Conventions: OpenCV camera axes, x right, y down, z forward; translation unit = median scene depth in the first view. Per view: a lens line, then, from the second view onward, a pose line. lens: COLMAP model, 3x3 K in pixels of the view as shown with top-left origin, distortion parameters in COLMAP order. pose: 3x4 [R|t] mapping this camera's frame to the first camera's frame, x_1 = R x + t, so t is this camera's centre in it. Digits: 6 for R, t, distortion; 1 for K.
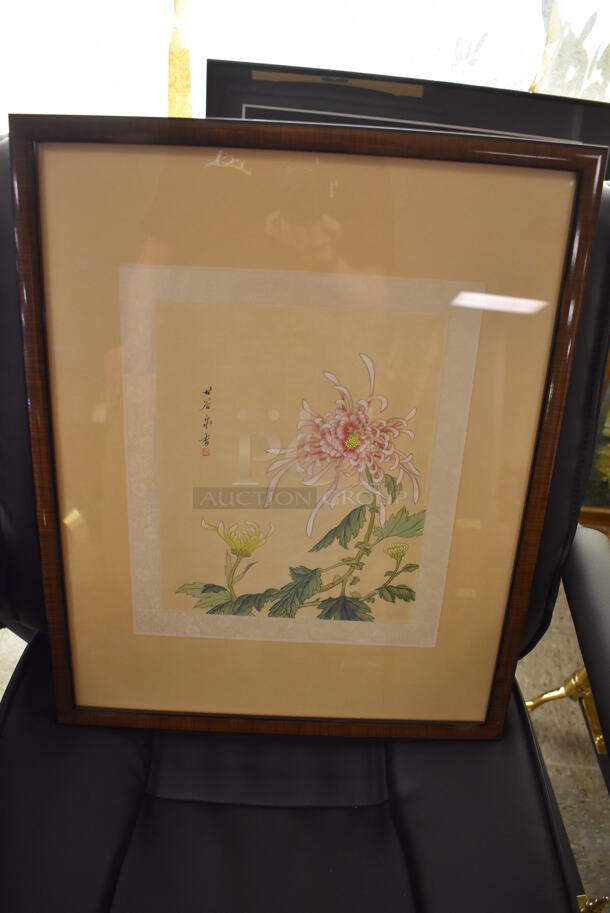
lens RADIAL K [[711.4, 0, 305.5], [0, 711.4, 456.1], [0, 0, 1]] dist [-0.094476, 0.003681]
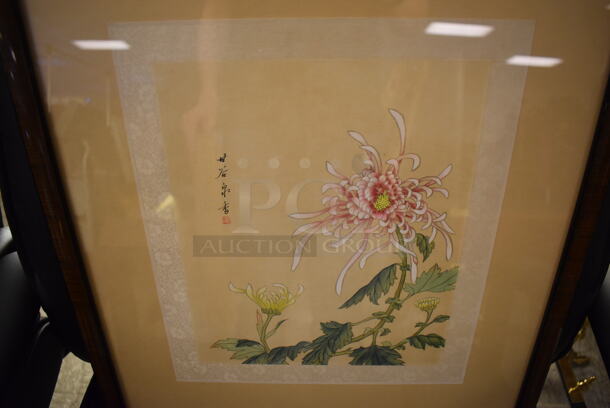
lens RADIAL K [[475.3, 0, 304.4], [0, 475.3, 203.2], [0, 0, 1]] dist [-0.094476, 0.003681]
pose [[0.997485, -0.042564, -0.056670, 0.000258], [0.049393, 0.990909, 0.125142, -0.098271], [0.050829, -0.127627, 0.990519, 0.366002]]
